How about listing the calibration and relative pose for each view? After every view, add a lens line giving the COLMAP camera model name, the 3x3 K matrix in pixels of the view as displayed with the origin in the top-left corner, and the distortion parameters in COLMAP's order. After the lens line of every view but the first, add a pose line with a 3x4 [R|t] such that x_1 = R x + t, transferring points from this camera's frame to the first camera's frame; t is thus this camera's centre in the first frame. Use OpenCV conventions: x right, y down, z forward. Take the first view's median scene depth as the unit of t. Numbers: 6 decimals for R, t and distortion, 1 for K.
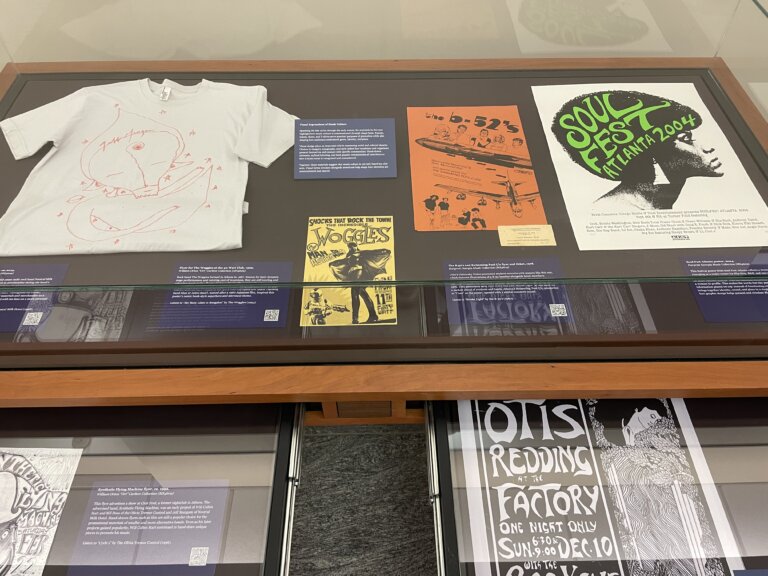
lens RADIAL K [[582.5, 0, 389.1], [0, 582.5, 286.7], [0, 0, 1]] dist [0.090471, 0.007739]
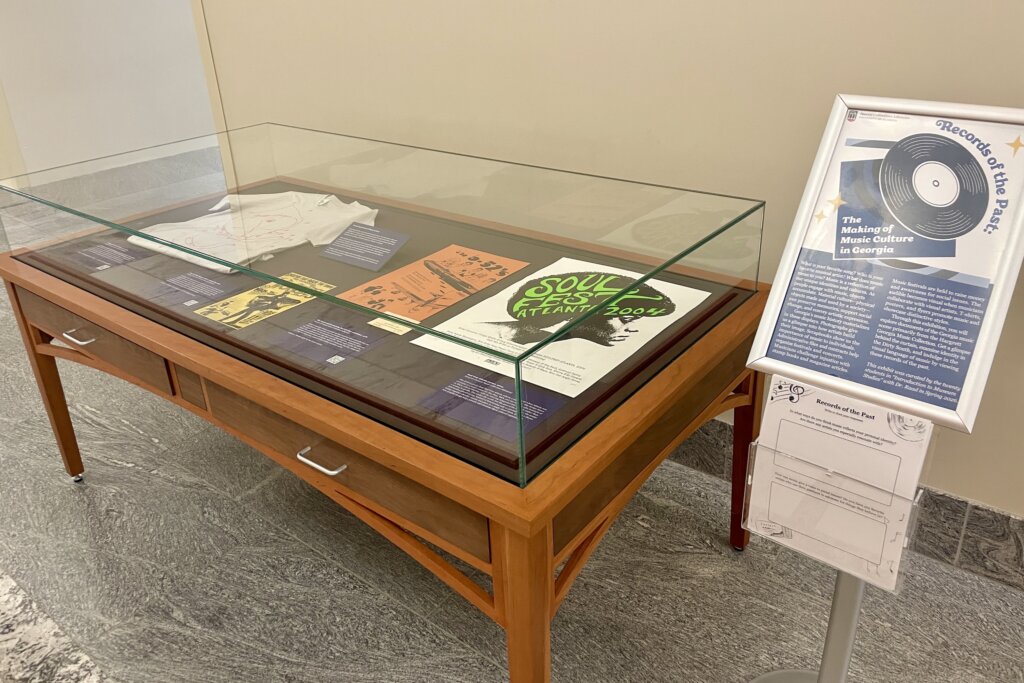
lens RADIAL K [[769.8, 0, 513.0], [0, 769.8, 337.4], [0, 0, 1]] dist [0.081287, 0.000506]
pose [[0.770927, 0.258265, -0.582212, 1.067255], [-0.475045, 0.842054, -0.255494, 0.168127], [0.424268, 0.473544, 0.771850, 0.014406]]
